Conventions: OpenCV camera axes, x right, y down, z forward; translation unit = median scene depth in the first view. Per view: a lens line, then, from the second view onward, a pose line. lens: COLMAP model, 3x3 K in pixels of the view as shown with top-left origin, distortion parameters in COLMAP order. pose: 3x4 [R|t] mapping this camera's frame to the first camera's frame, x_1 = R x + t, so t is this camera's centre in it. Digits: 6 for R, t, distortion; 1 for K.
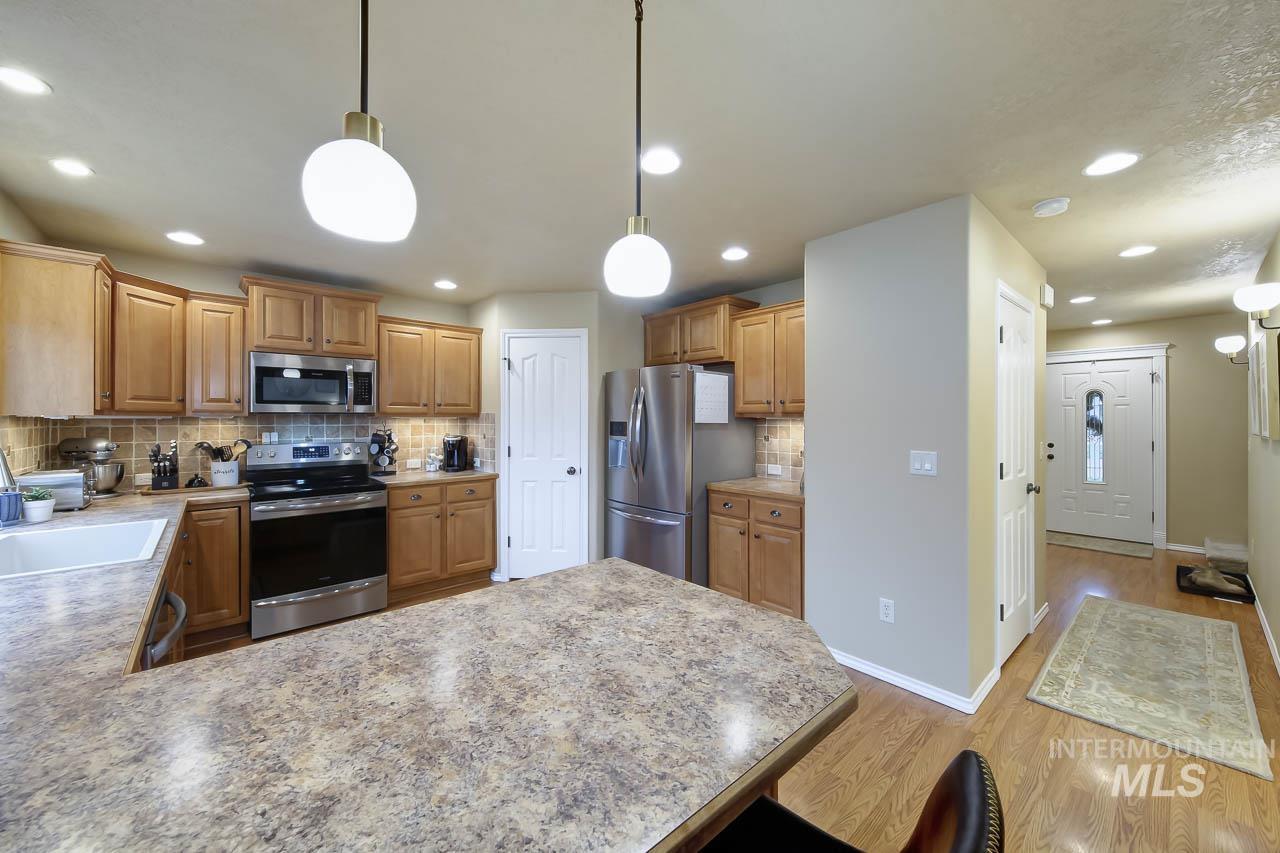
lens RADIAL K [[479.2, 0, 656.3], [0, 479.2, 422.0], [0, 0, 1]] dist [0.001923, 0.000046]
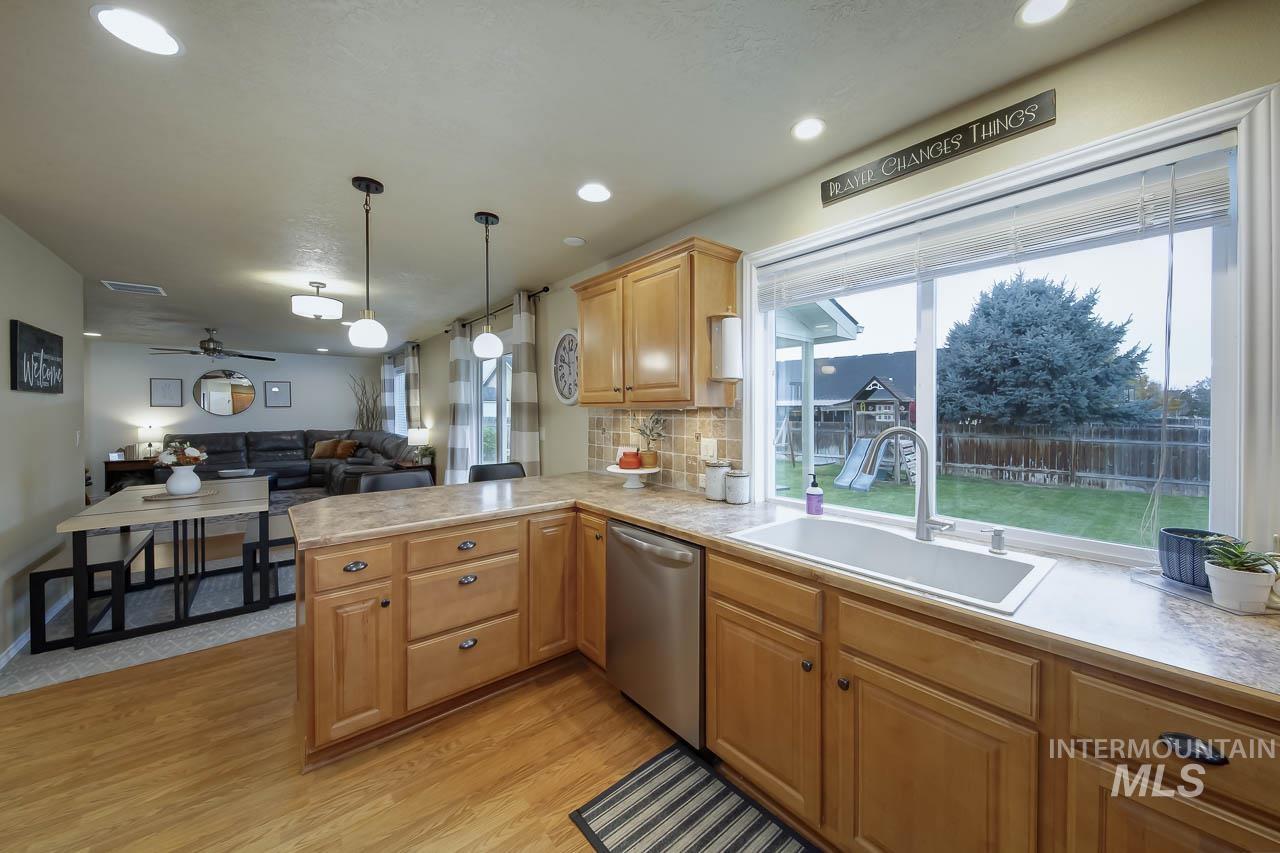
lens RADIAL K [[459.0, 0, 668.5], [0, 459.0, 413.4], [0, 0, 1]] dist [-0.000031, -0.000114]
pose [[-0.999835, -0.000849, 0.018128, -0.425446], [-0.000634, 0.999930, 0.011857, -0.004331], [-0.018137, 0.011843, -0.999765, 0.924273]]
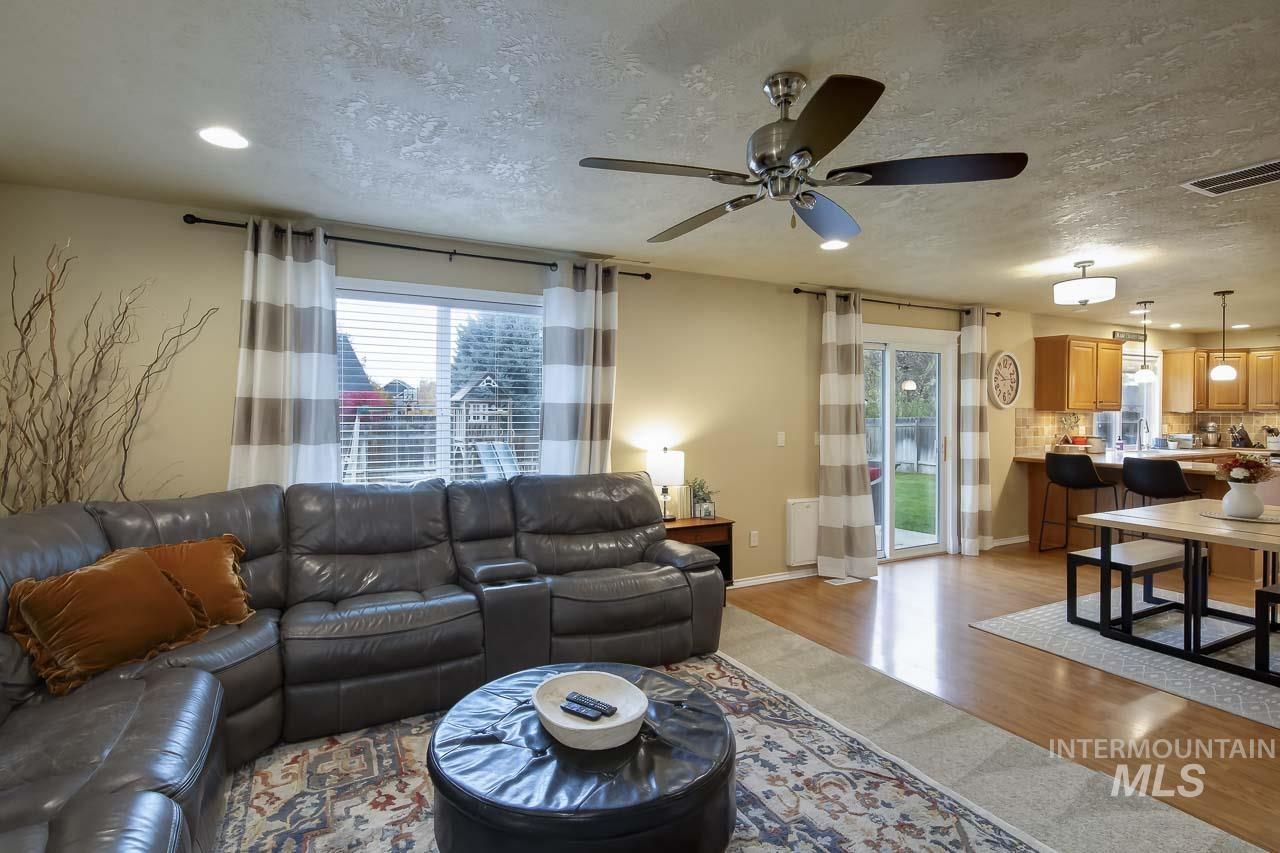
lens RADIAL K [[608.8, 0, 618.1], [0, 608.8, 418.7], [0, 0, 1]] dist [0.014574, 0.000086]
pose [[-0.256547, 0.014151, -0.966428, 1.850693], [-0.009107, 0.999813, 0.017058, -0.002741], [0.966489, 0.013177, -0.256370, -0.739248]]
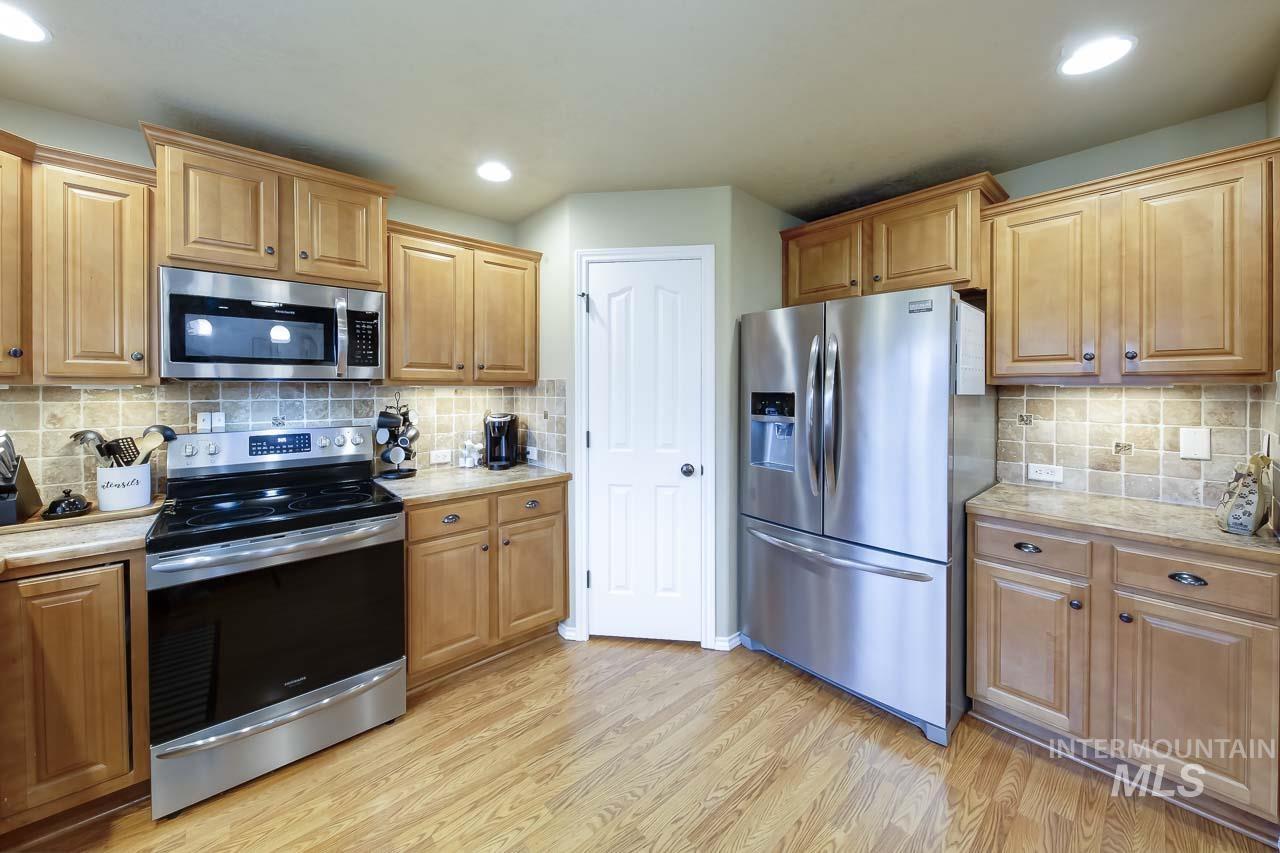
lens RADIAL K [[453.6, 0, 629.9], [0, 453.6, 393.7], [0, 0, 1]] dist [0.008071, -0.004826]
pose [[0.999605, -0.002739, -0.027970, -0.268365], [0.002871, 0.999985, 0.004685, -0.002756], [0.027957, -0.004764, 0.999598, 0.449054]]
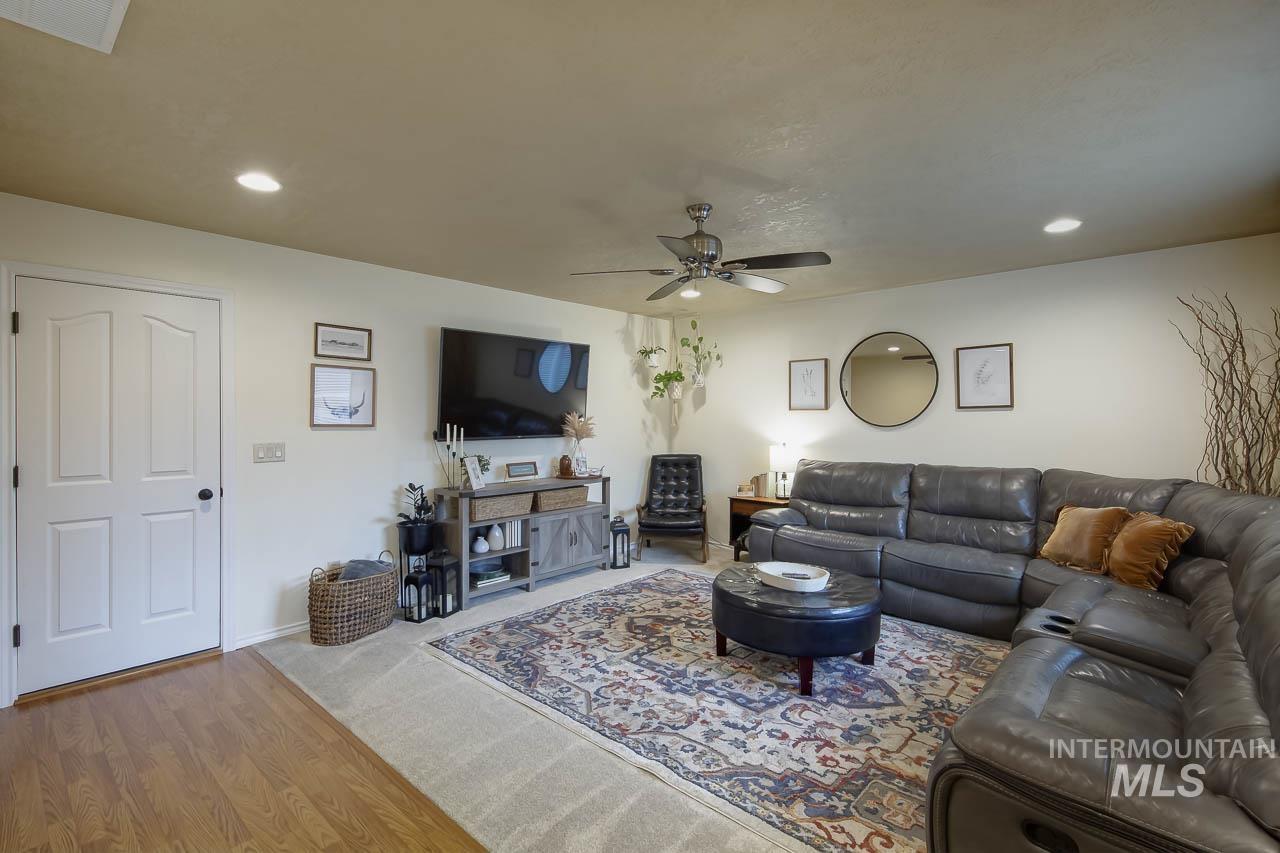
lens RADIAL K [[588.5, 0, 623.8], [0, 588.5, 417.1], [0, 0, 1]] dist [0.014501, -0.001138]
pose [[-0.080988, -0.001860, 0.996713, 0.450432], [0.006784, 0.999974, 0.002418, 0.003810], [-0.996692, 0.006958, -0.080973, -0.558534]]
